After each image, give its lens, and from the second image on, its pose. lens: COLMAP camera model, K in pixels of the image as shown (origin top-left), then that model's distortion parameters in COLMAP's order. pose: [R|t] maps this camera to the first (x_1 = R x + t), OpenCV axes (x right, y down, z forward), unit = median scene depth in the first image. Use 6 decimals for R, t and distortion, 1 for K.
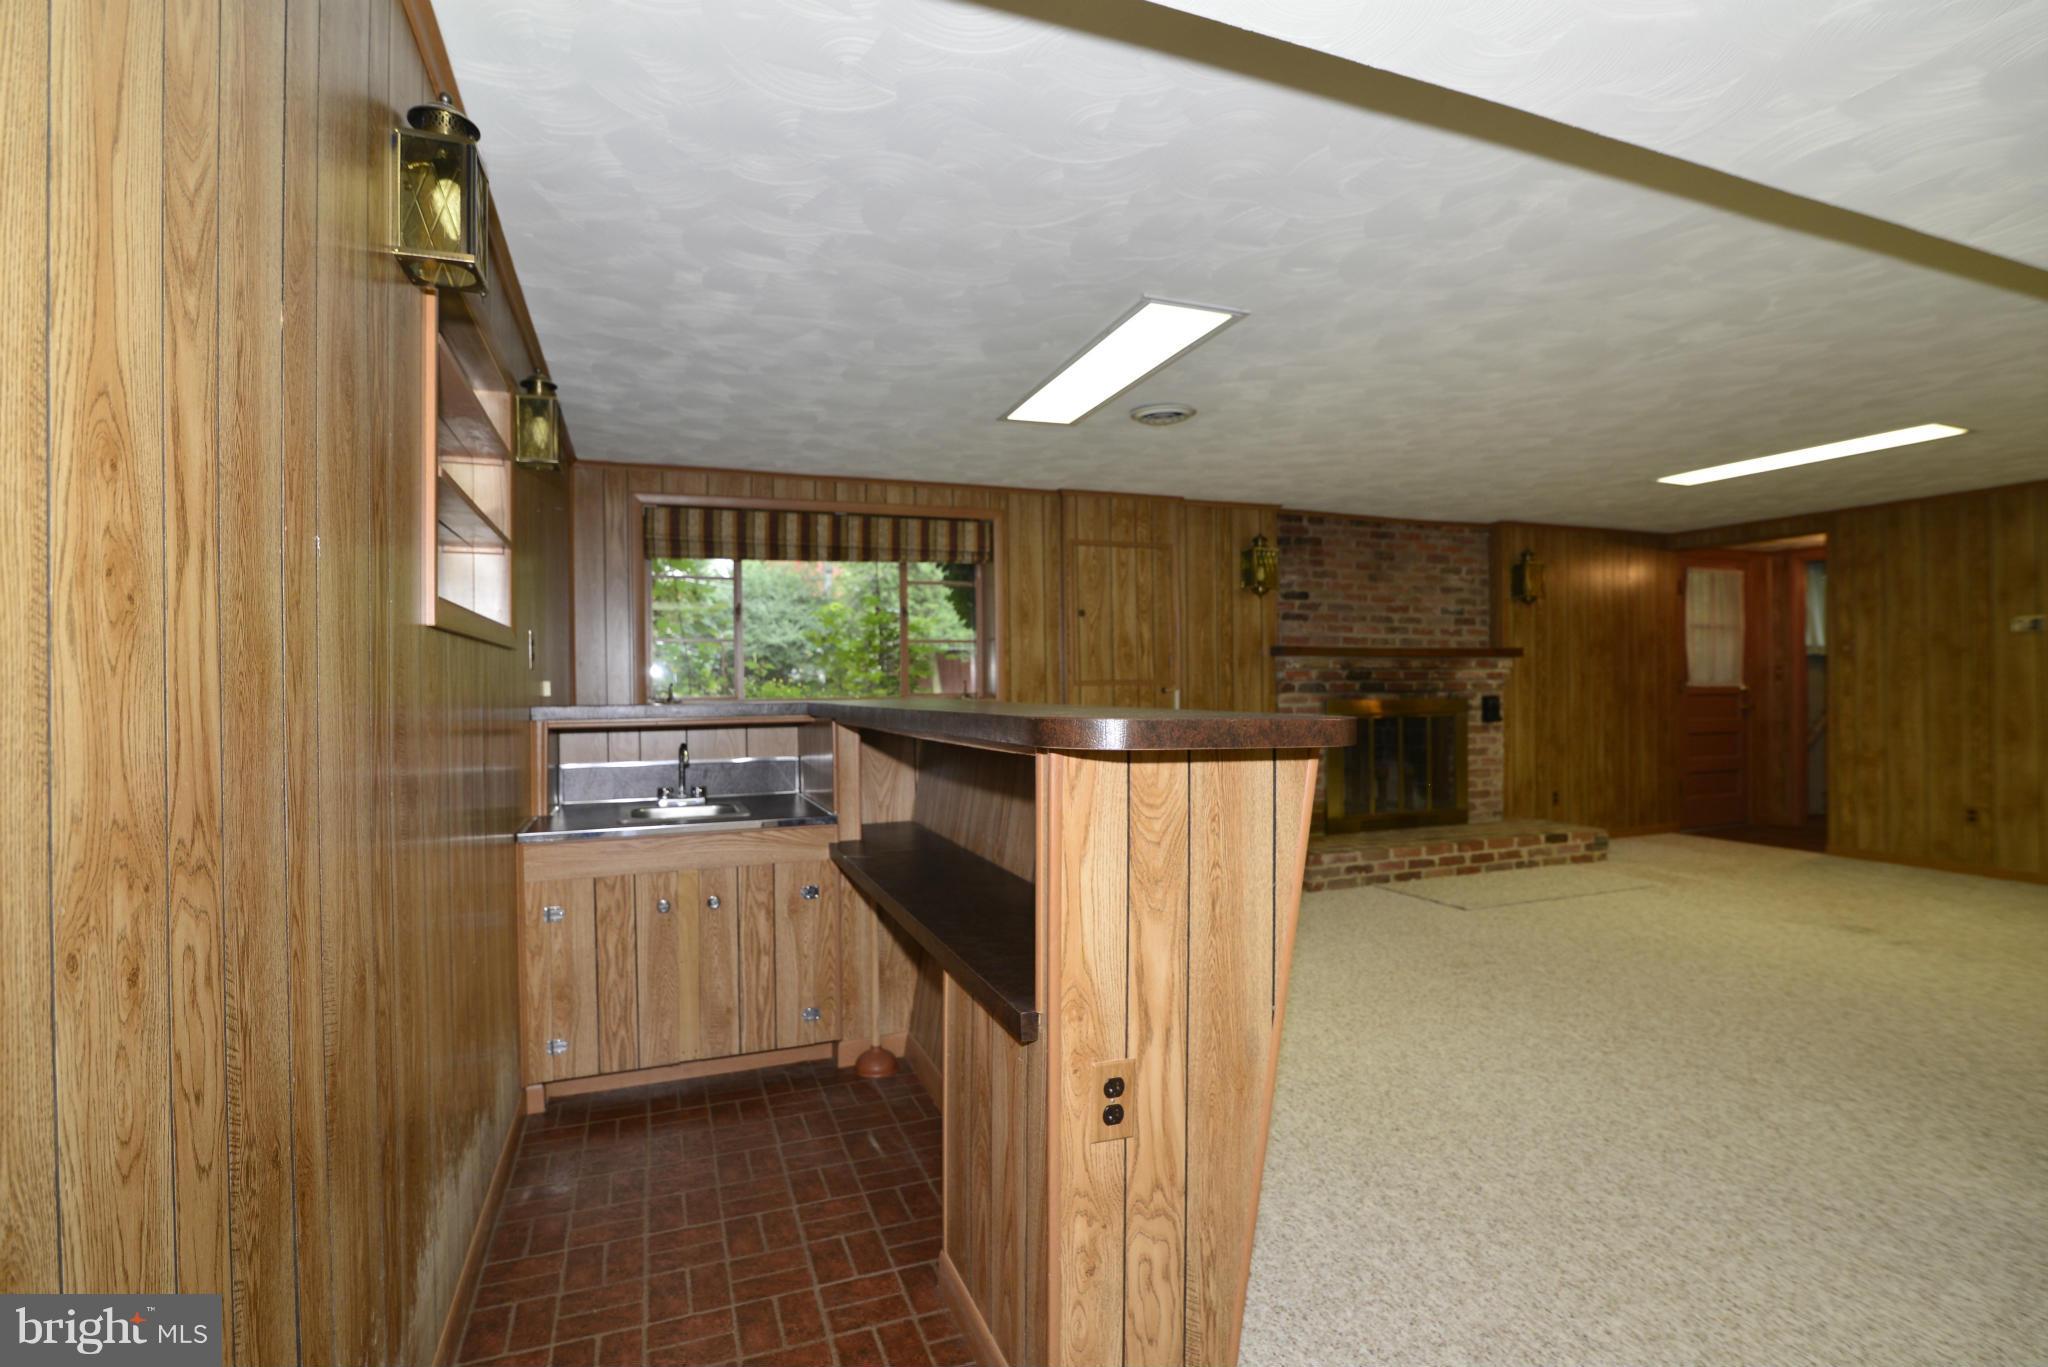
lens RADIAL K [[927.5, 0, 1016.3], [0, 927.5, 691.3], [0, 0, 1]] dist [-0.016552, 0.000700]
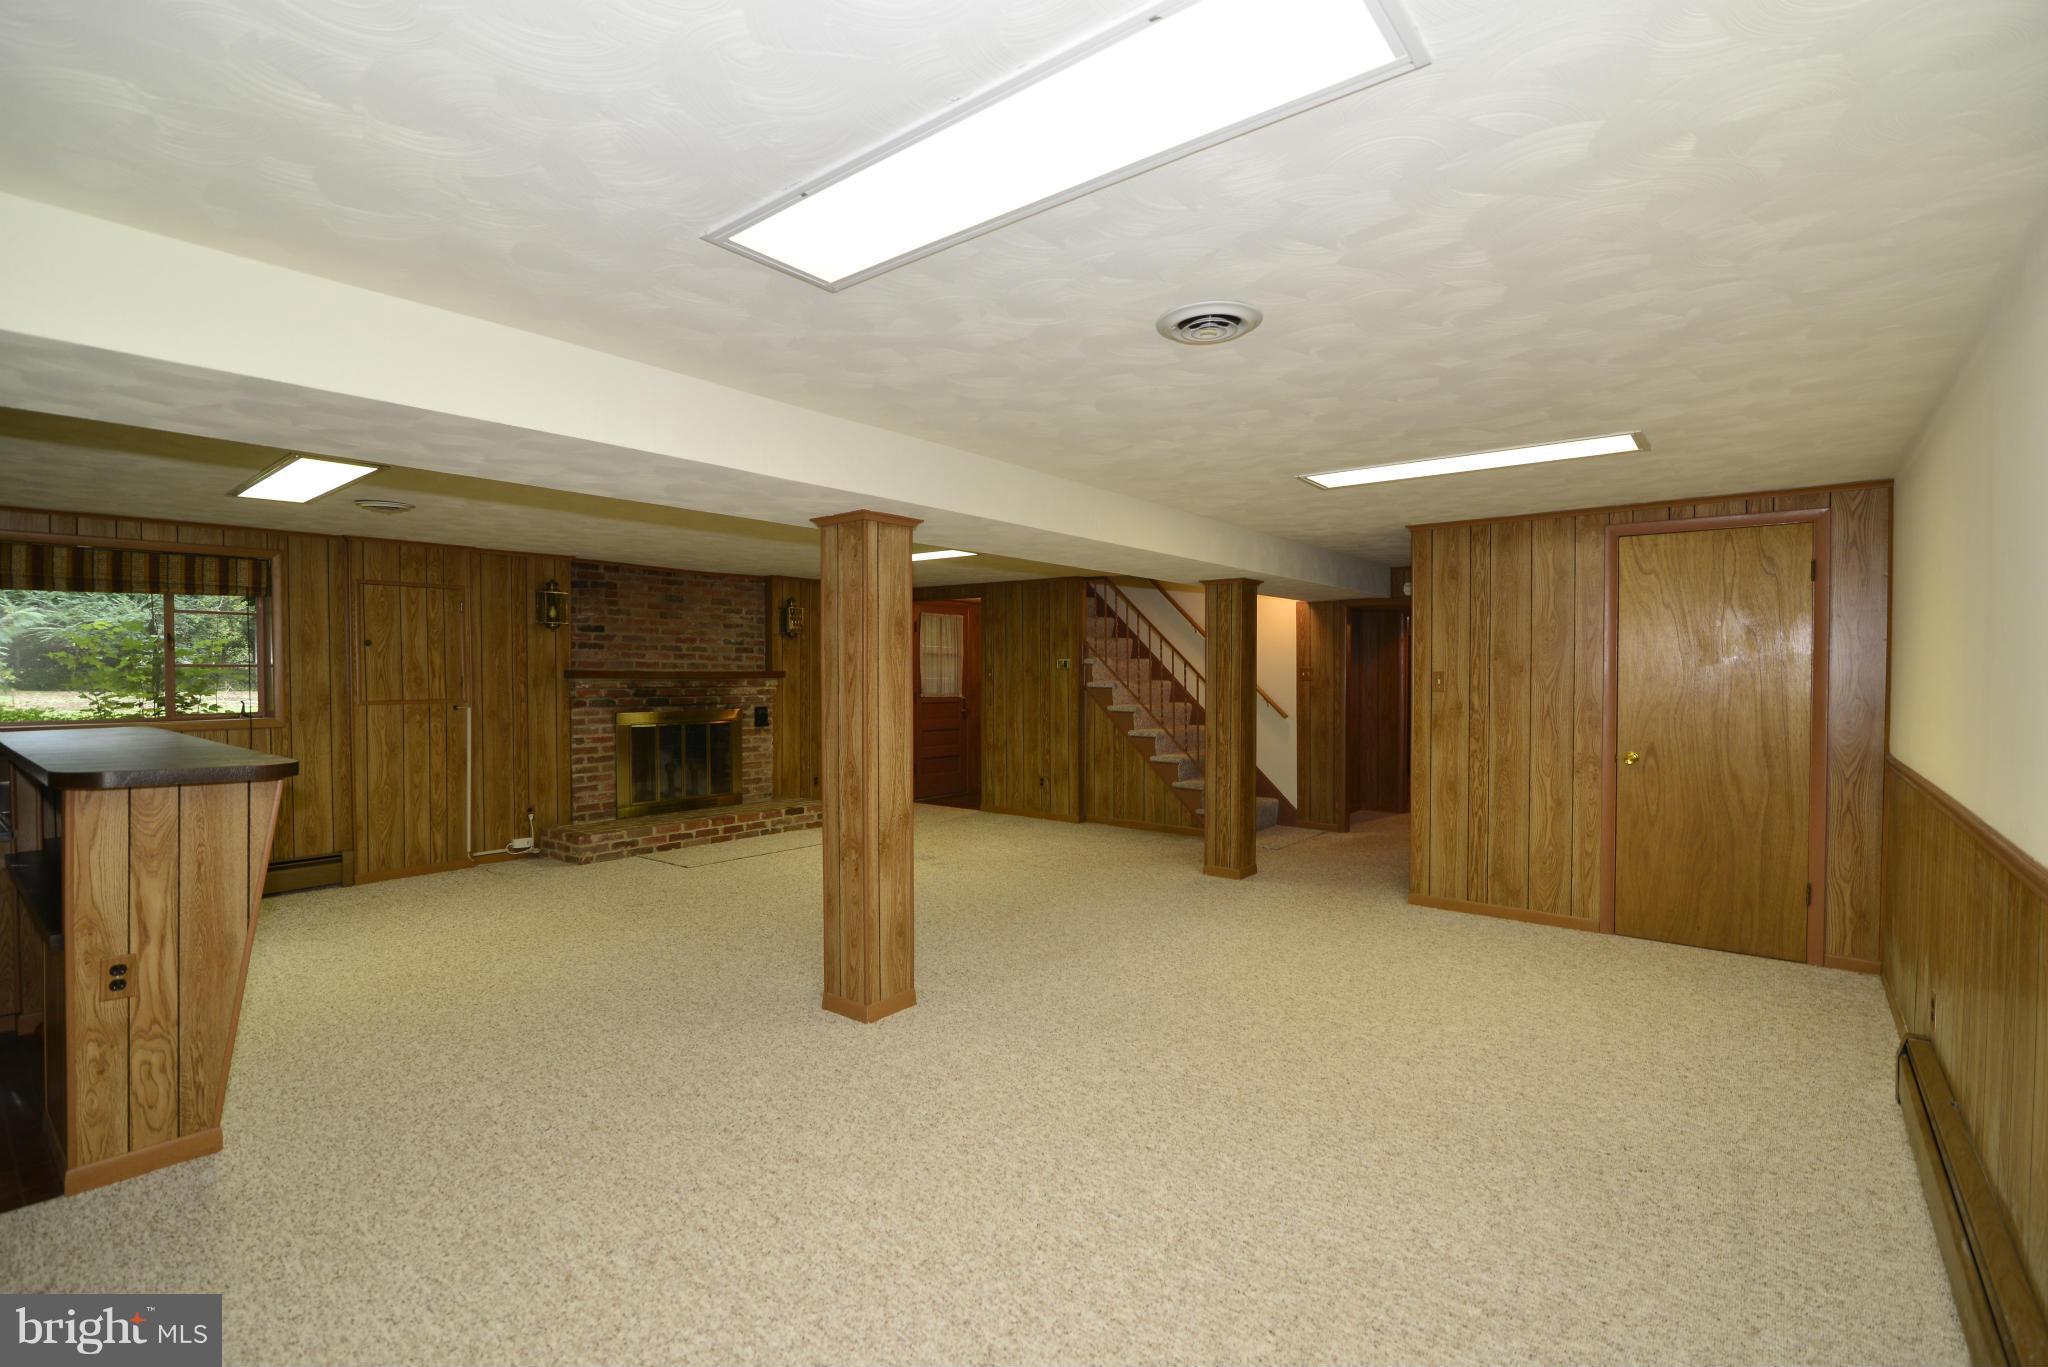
lens RADIAL K [[927.5, 0, 1016.3], [0, 927.5, 691.3], [0, 0, 1]] dist [-0.016552, 0.000700]
pose [[0.874611, -0.000591, 0.484825, 0.208879], [-0.006982, 0.999880, 0.013815, -0.042688], [-0.484775, -0.015468, 0.874502, -0.380500]]
